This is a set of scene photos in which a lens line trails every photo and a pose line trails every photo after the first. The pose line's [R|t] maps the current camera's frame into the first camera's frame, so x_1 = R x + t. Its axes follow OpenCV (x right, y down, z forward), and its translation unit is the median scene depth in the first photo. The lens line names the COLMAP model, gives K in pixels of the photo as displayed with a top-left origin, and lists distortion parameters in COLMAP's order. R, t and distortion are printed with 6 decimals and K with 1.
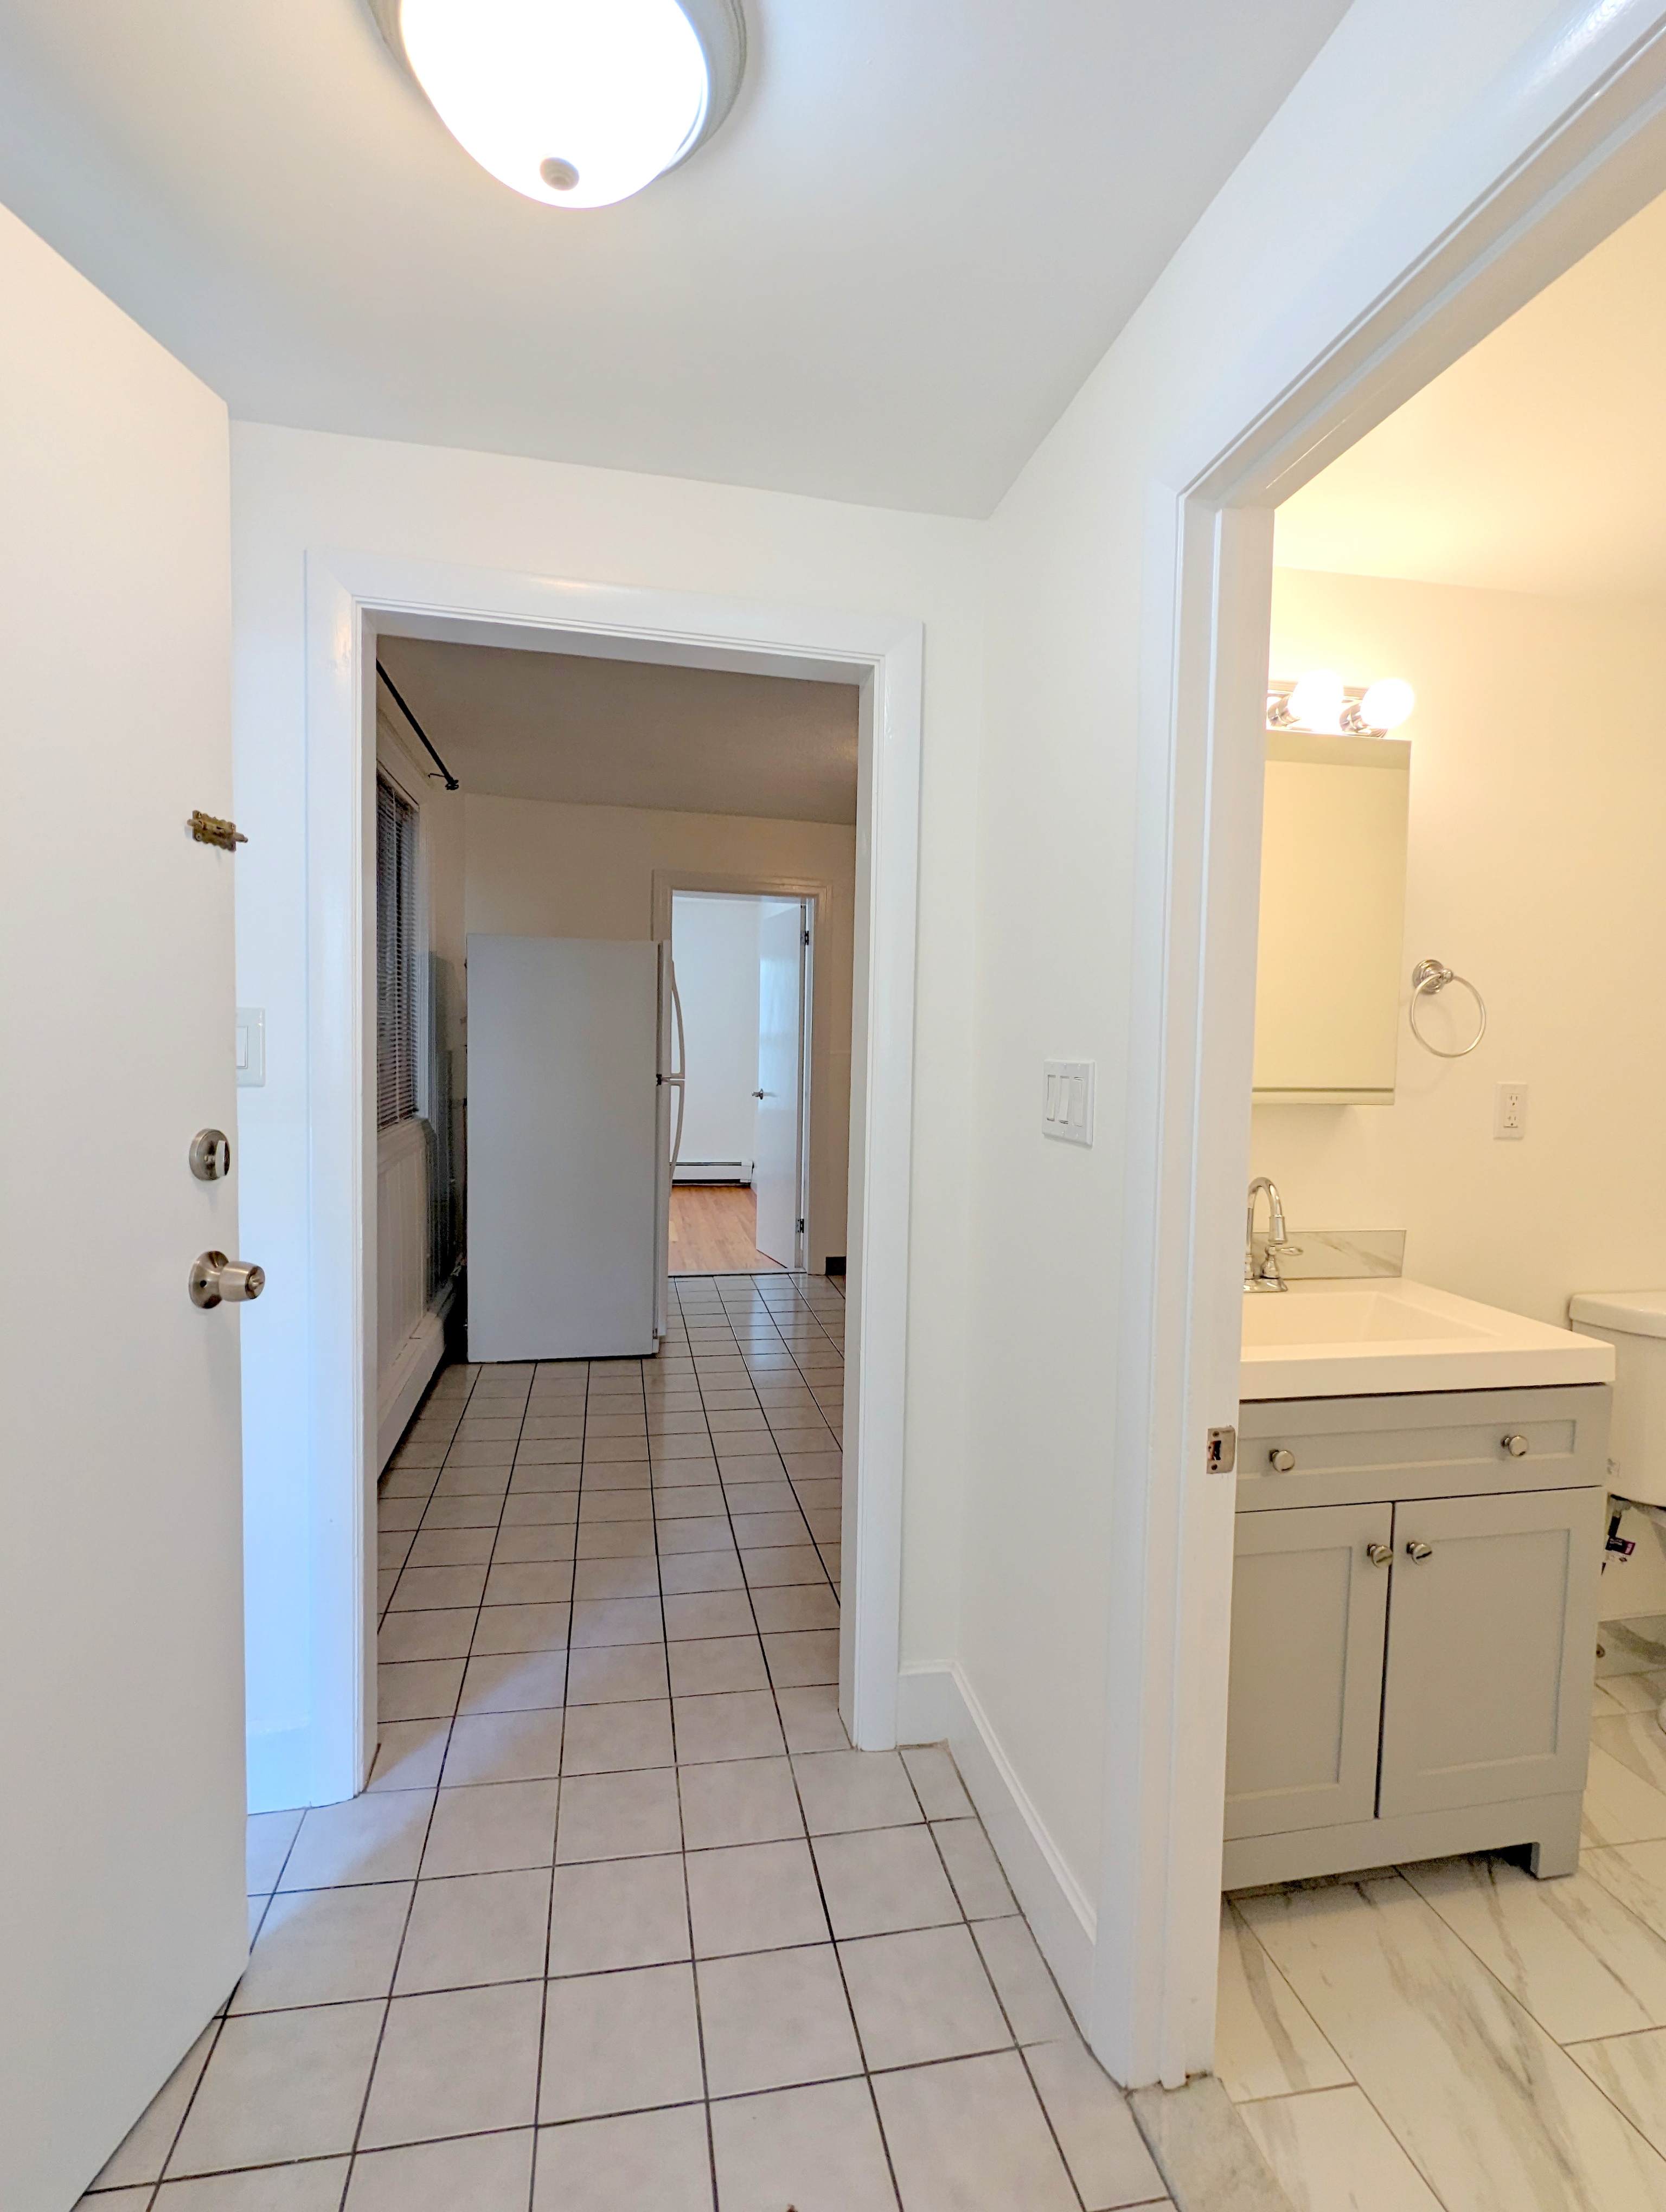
lens RADIAL K [[1067.7, 0, 833.0], [0, 1067.7, 1106.0], [0, 0, 1]] dist [-0.000046, 0.001165]
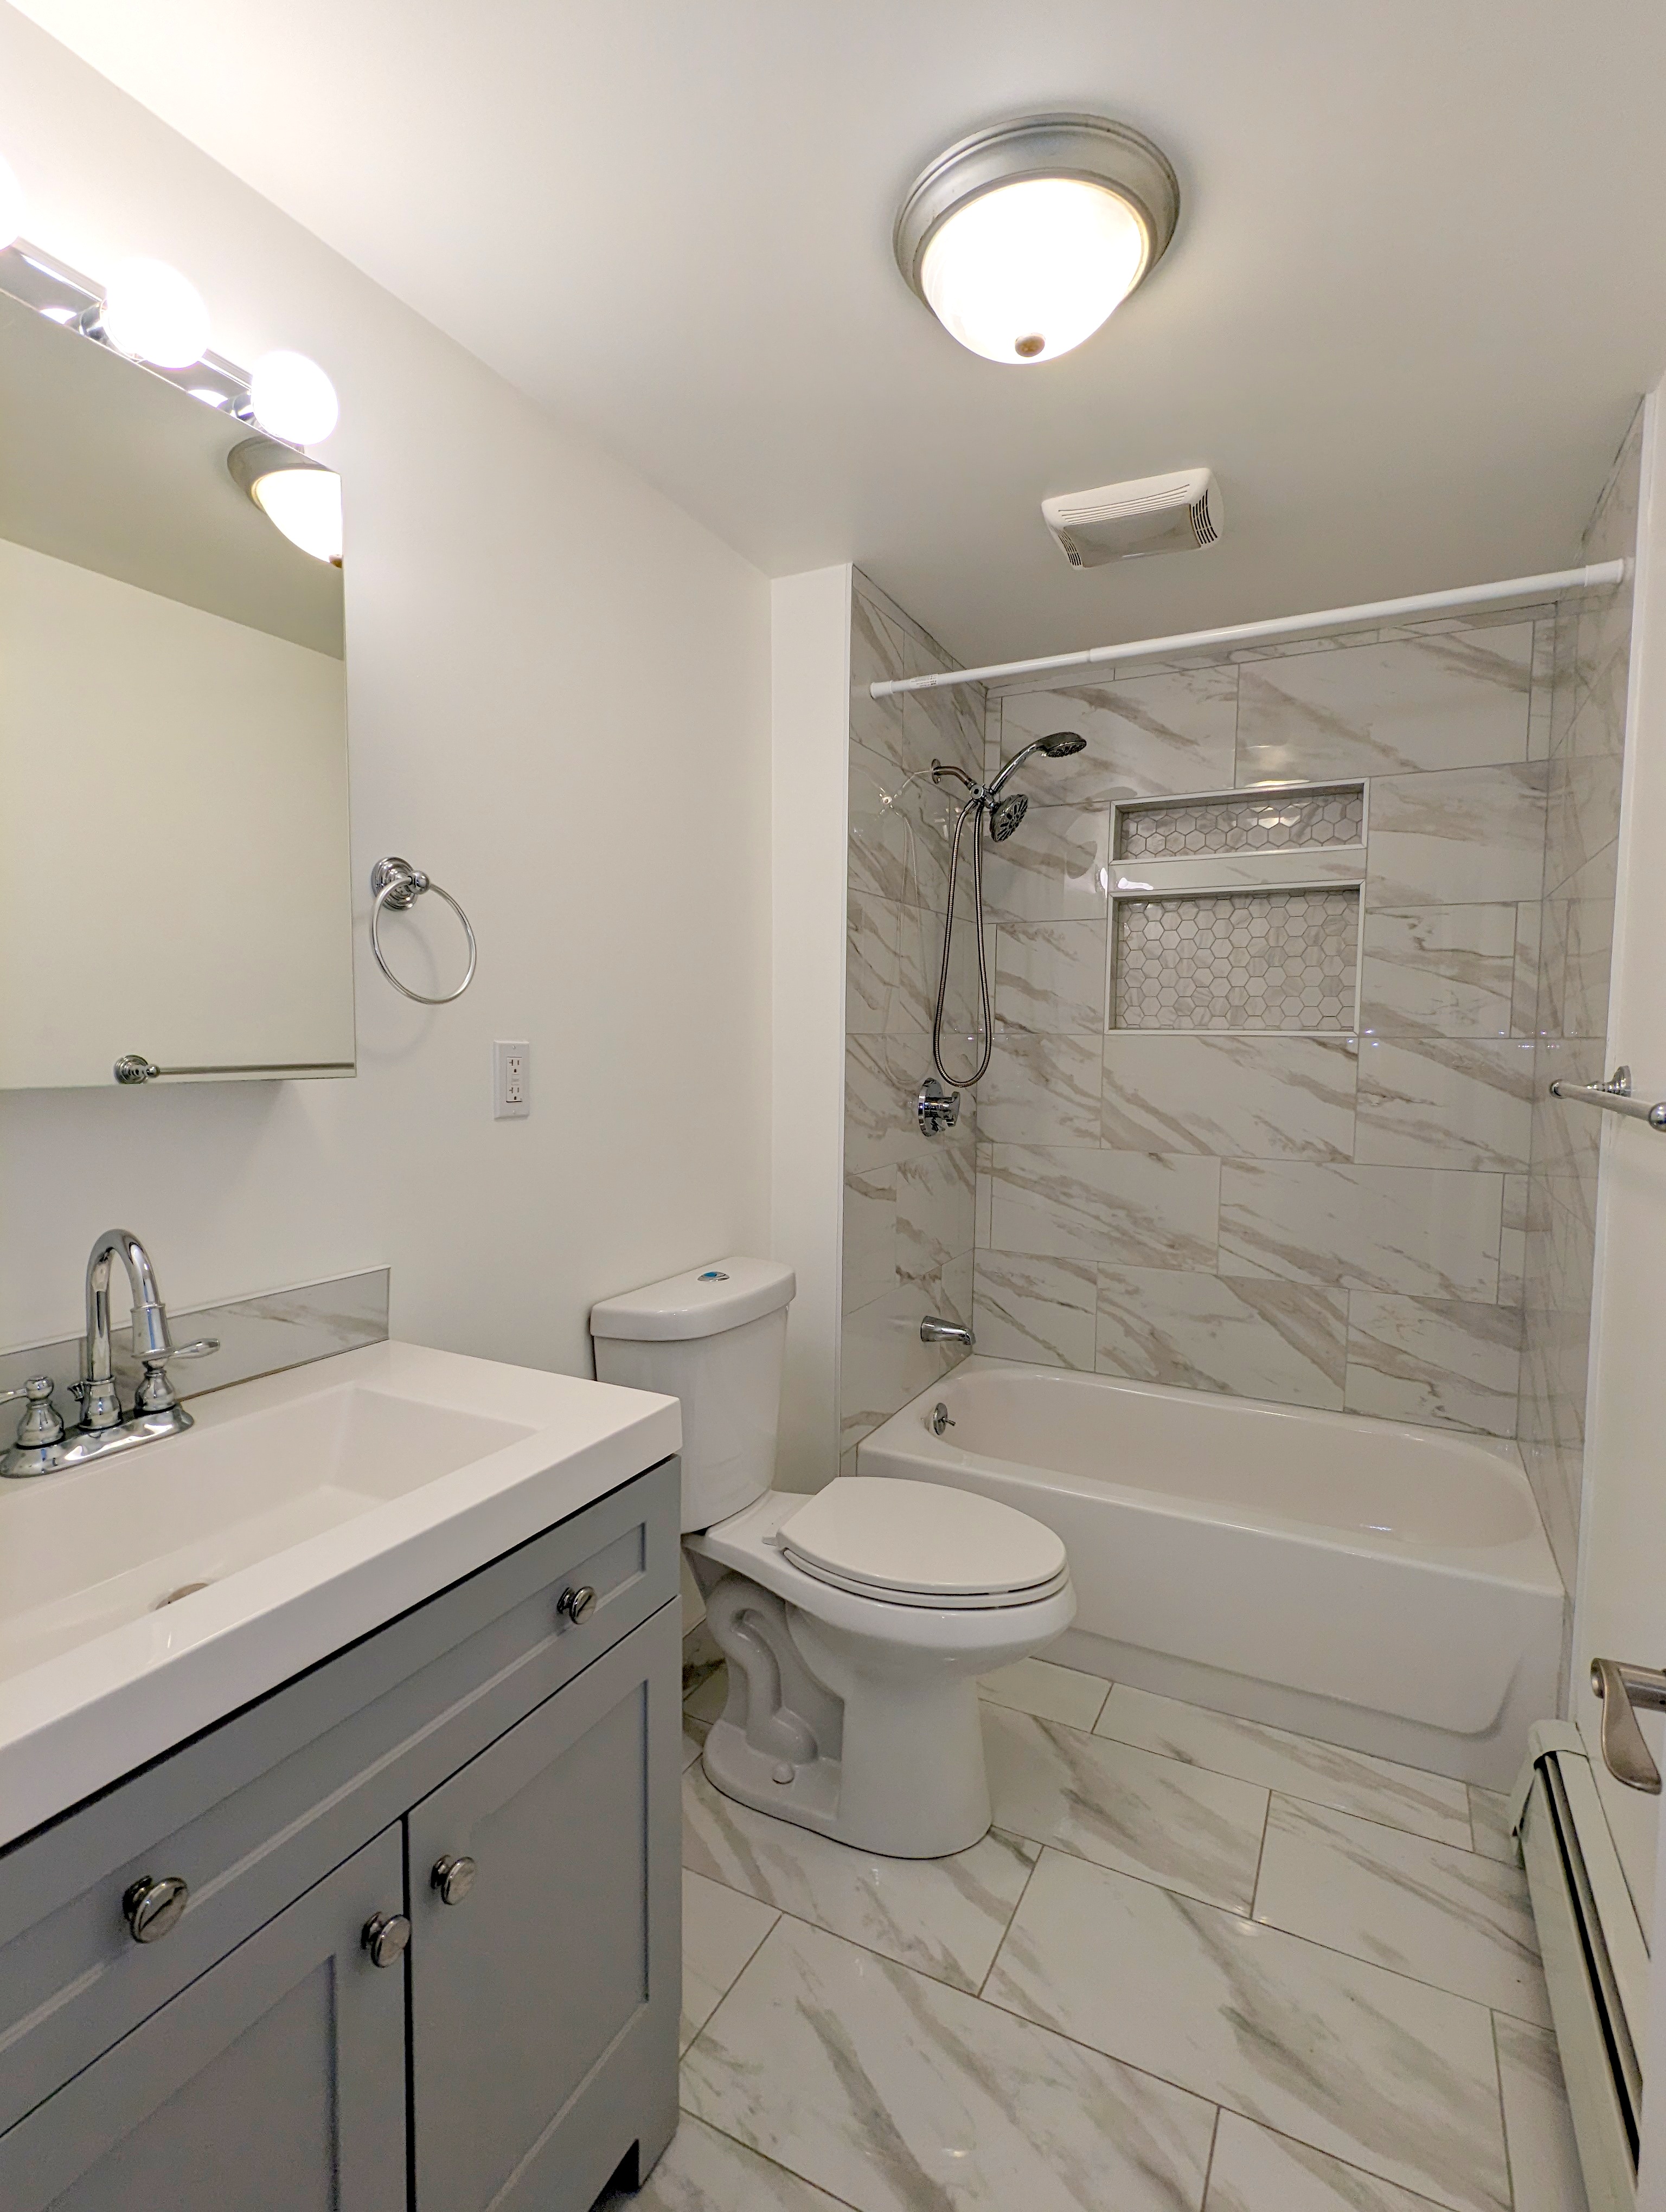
lens RADIAL K [[1055.0, 0, 831.8], [0, 1055.0, 1103.5], [0, 0, 1]] dist [-0.001137, 0.002610]
pose [[0.623115, -0.065185, 0.779409, 0.226608], [0.058457, 0.997615, 0.036700, 0.007319], [-0.779943, 0.022693, 0.625440, 0.415951]]
